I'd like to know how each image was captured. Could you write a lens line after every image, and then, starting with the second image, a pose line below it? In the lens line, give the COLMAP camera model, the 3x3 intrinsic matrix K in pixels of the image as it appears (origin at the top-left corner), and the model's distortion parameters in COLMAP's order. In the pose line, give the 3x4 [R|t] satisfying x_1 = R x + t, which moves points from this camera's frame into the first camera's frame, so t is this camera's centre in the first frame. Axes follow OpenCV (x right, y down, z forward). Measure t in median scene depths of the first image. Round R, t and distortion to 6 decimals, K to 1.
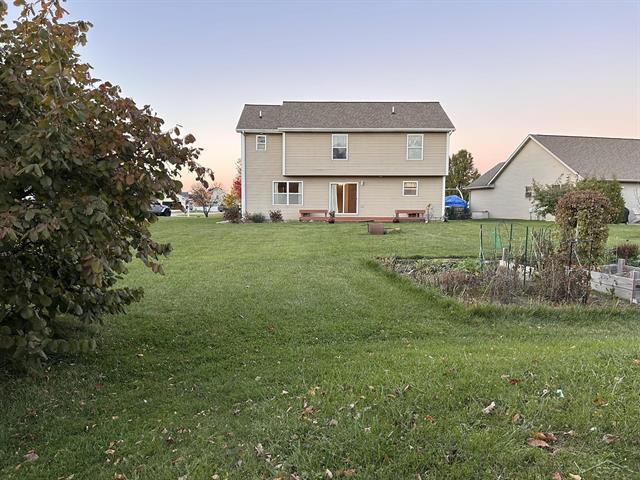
lens RADIAL K [[469.7, 0, 320.0], [0, 469.7, 240.0], [0, 0, 1]] dist [0.144136, -0.174021]
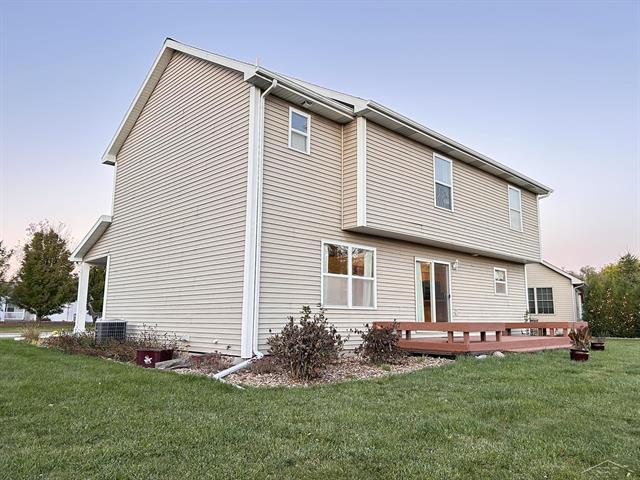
lens RADIAL K [[469.7, 0, 320.0], [0, 469.7, 240.0], [0, 0, 1]] dist [0.144136, -0.174021]
pose [[0.733592, 0.107968, 0.670959, -0.341409], [0.038197, 0.979188, -0.199329, -0.053627], [-0.678516, 0.171855, 0.714200, 0.742942]]
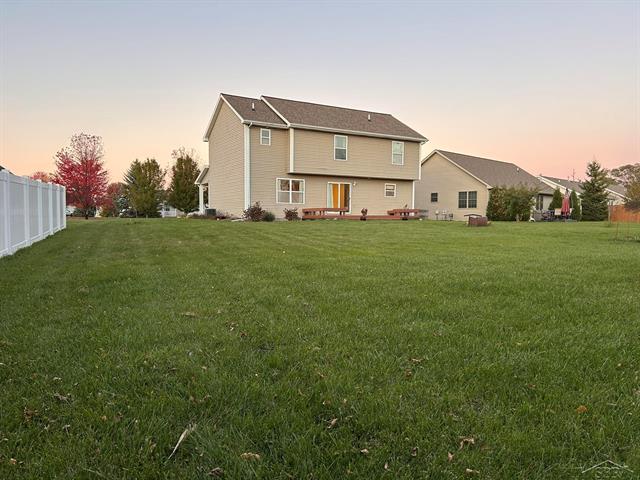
lens RADIAL K [[469.7, 0, 320.0], [0, 469.7, 240.0], [0, 0, 1]] dist [0.144136, -0.174021]
pose [[0.877243, -0.019913, 0.479634, -0.484356], [0.026387, 0.999629, -0.006760, 0.009644], [-0.479321, 0.018586, 0.877443, 0.118429]]
